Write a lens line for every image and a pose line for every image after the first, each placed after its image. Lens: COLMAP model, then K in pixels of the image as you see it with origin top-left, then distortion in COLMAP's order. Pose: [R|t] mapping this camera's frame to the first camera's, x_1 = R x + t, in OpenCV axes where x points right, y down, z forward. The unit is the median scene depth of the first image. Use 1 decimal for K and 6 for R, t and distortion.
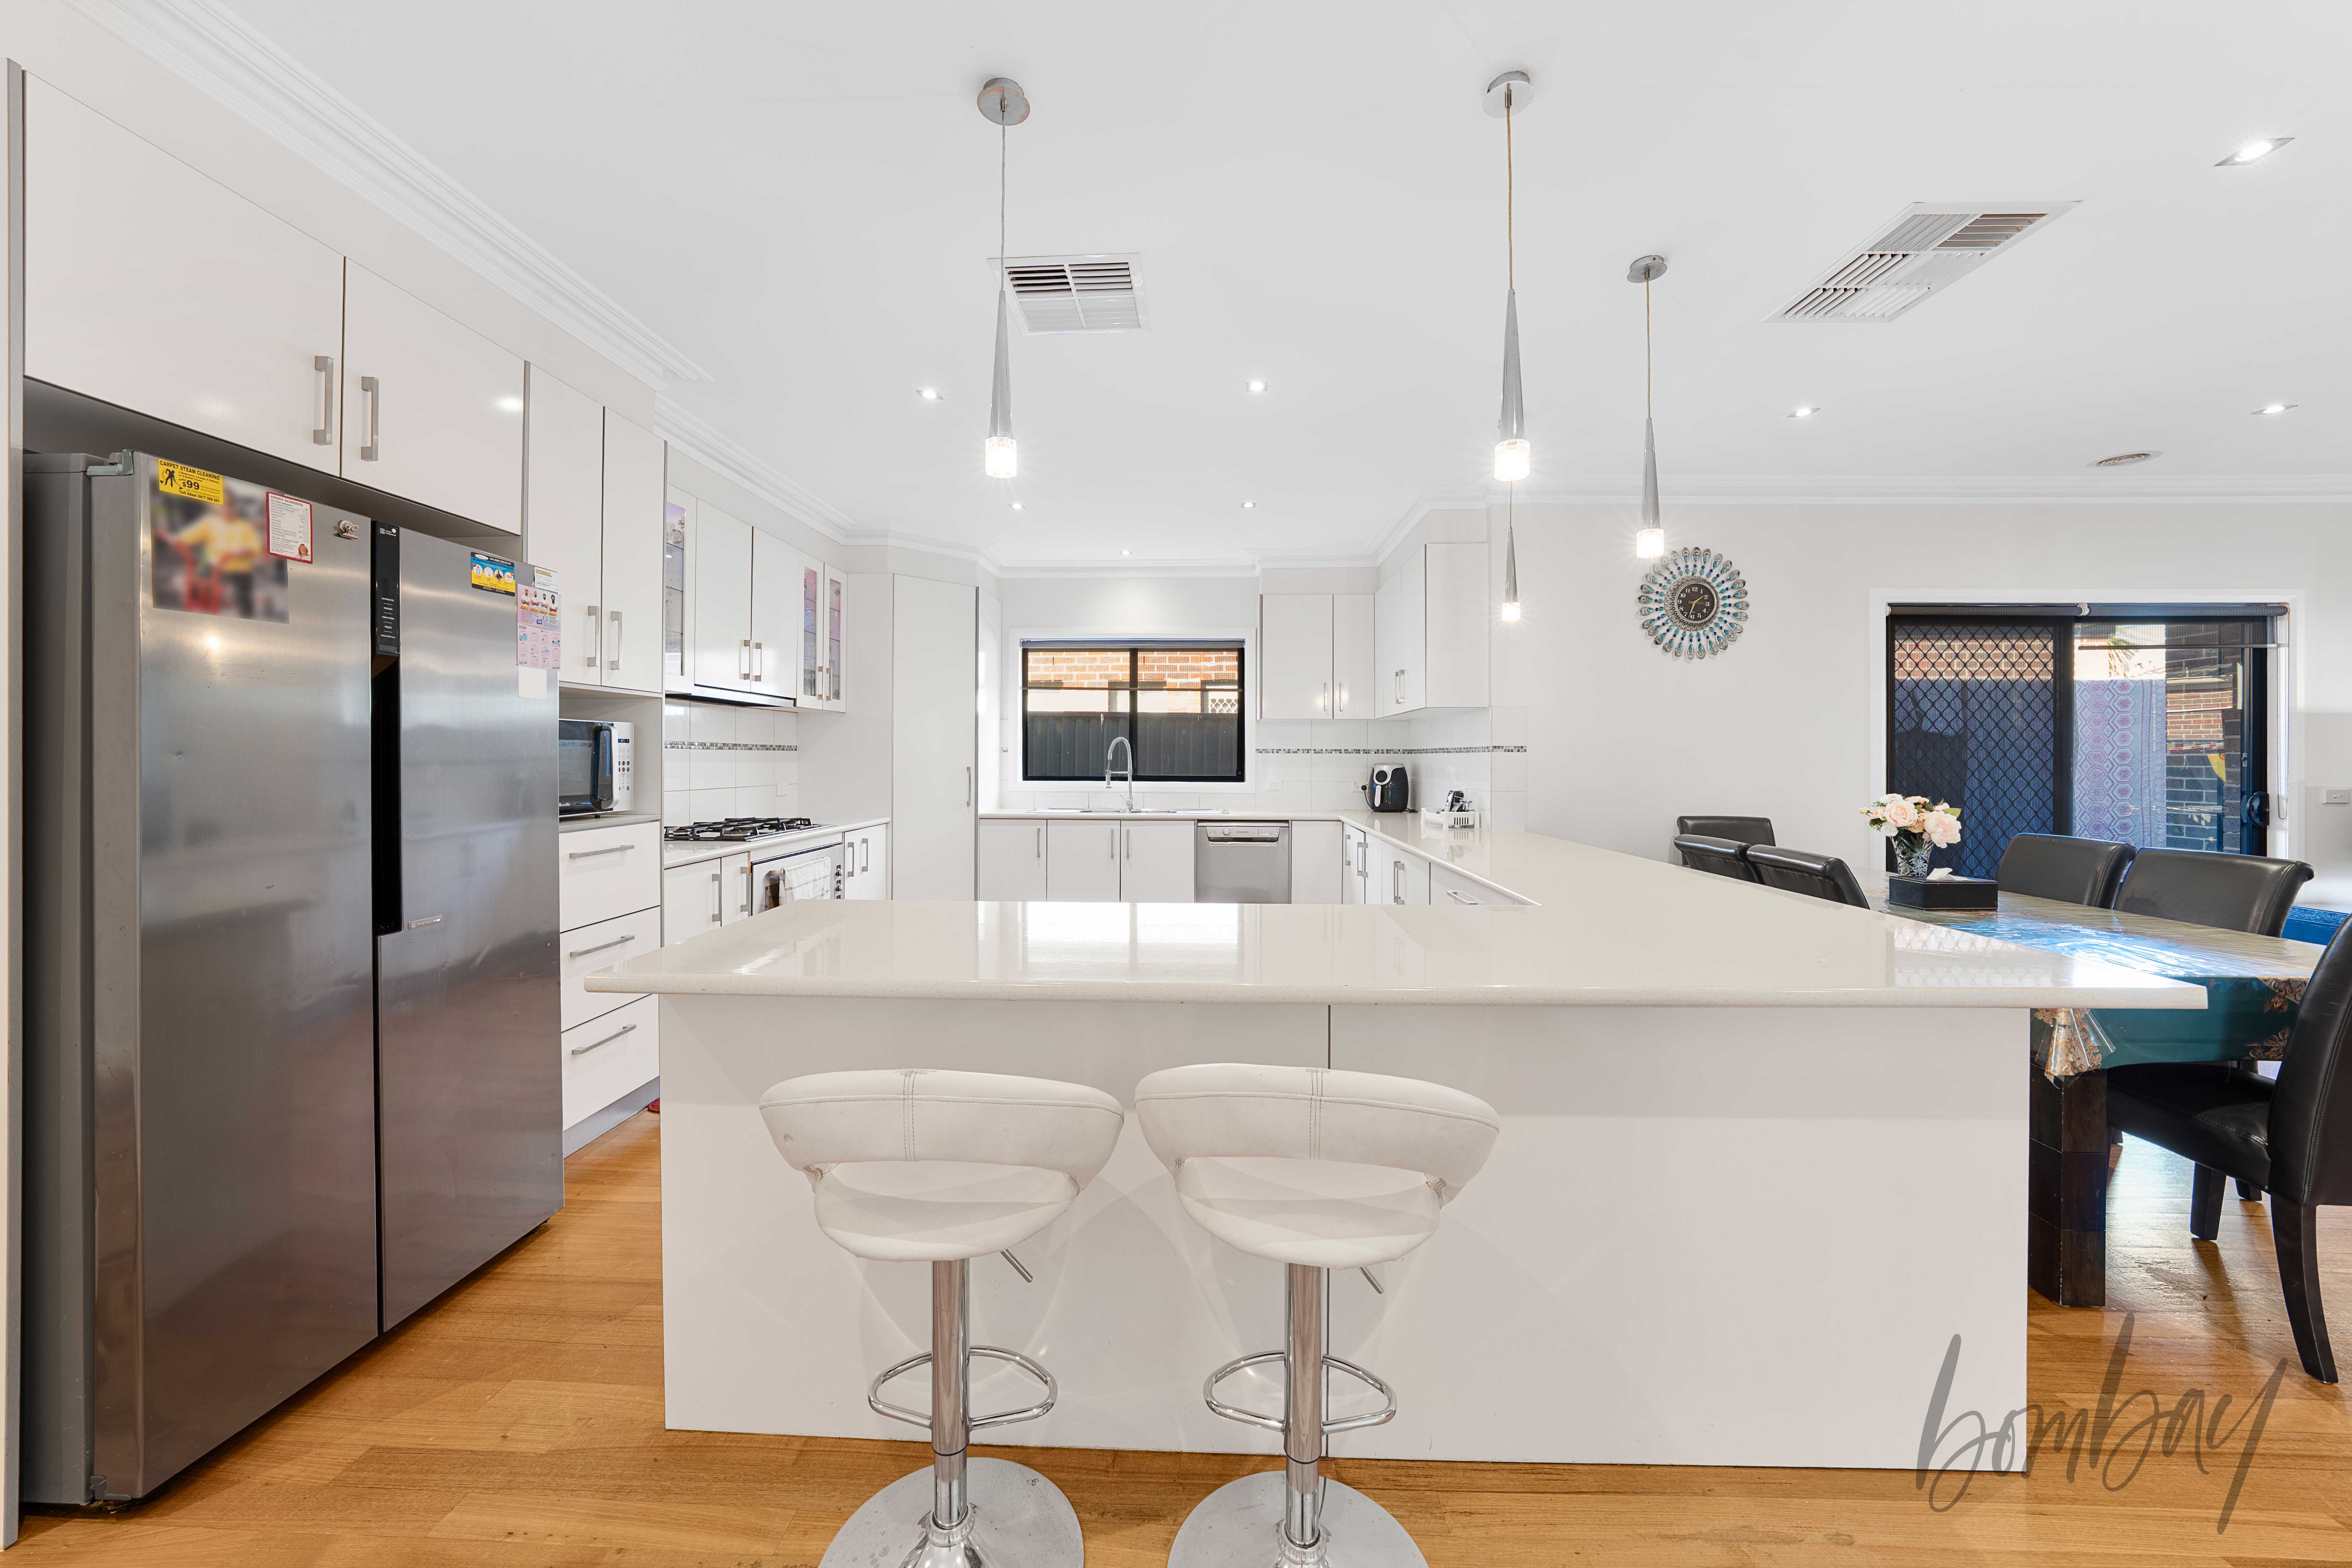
lens RADIAL K [[826.3, 0, 1176.9], [0, 826.3, 755.0], [0, 0, 1]] dist [-0.000106, -0.000004]
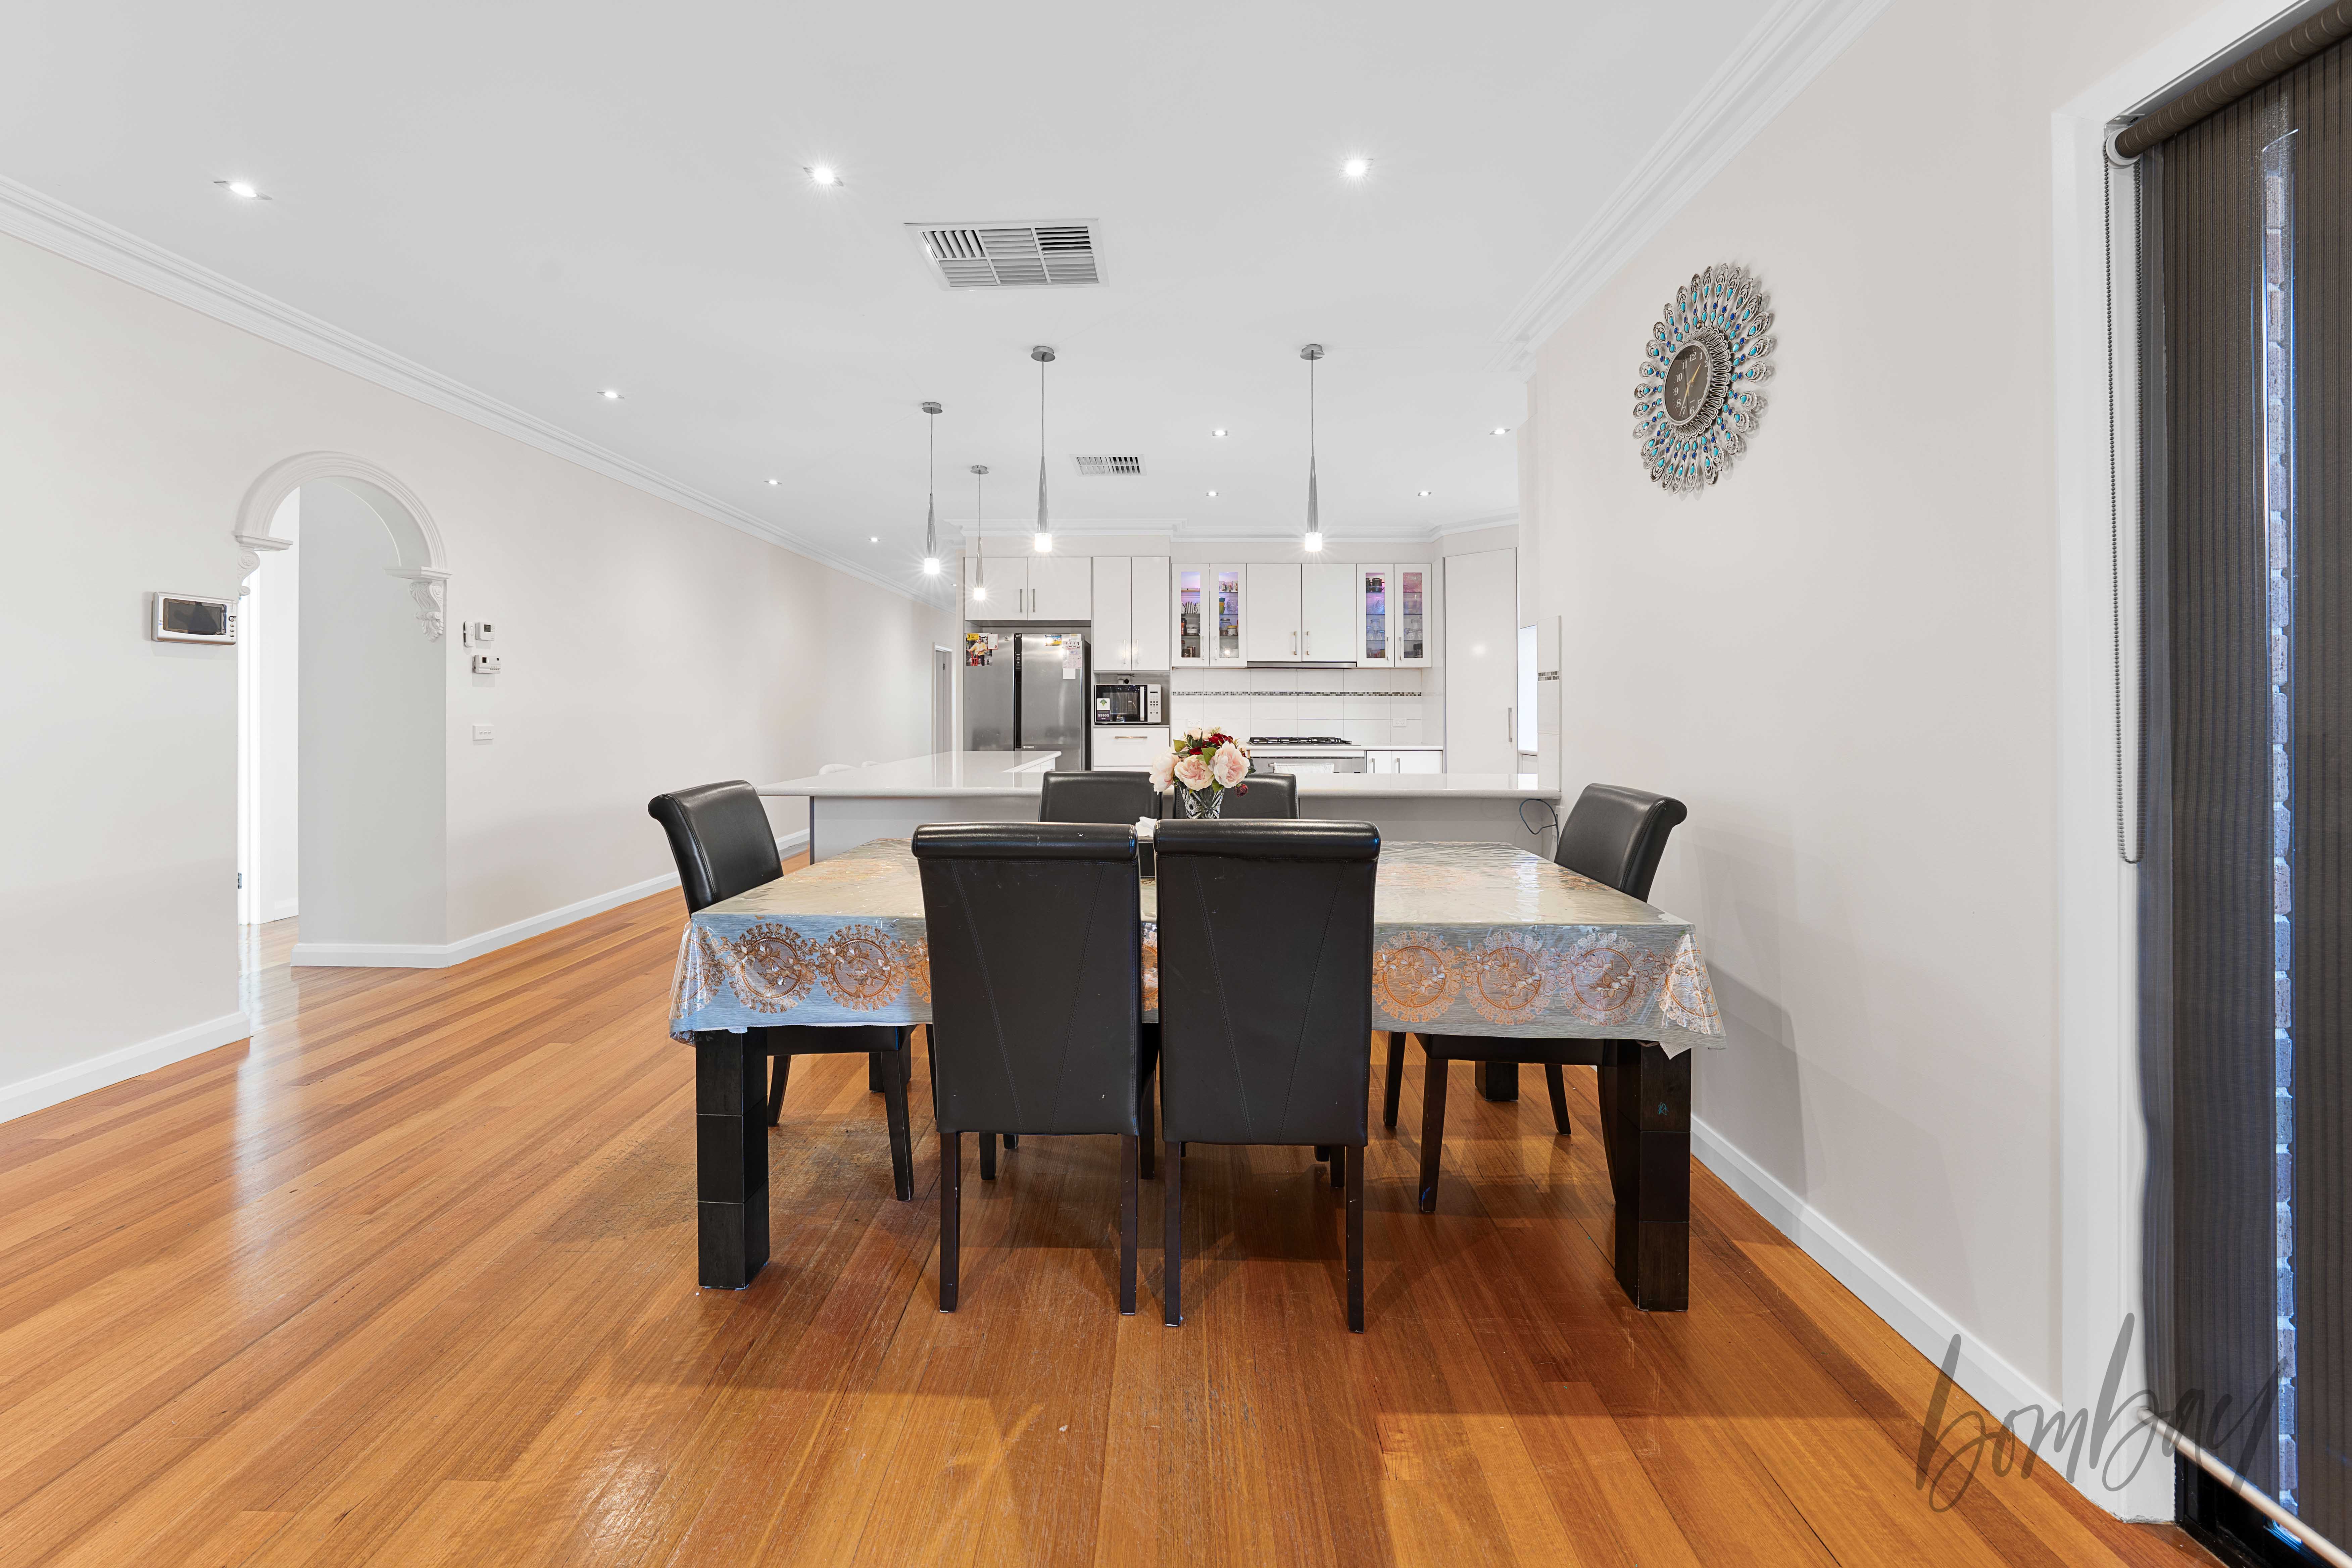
lens RADIAL K [[836.3, 0, 1173.5], [0, 836.3, 702.8], [0, 0, 1]] dist [0.000010, -0.000009]
pose [[0.033780, -0.008299, -0.999395, 0.993633], [-0.000923, 0.999965, -0.008335, 0.019924], [0.999429, 0.001204, 0.033771, 0.566702]]
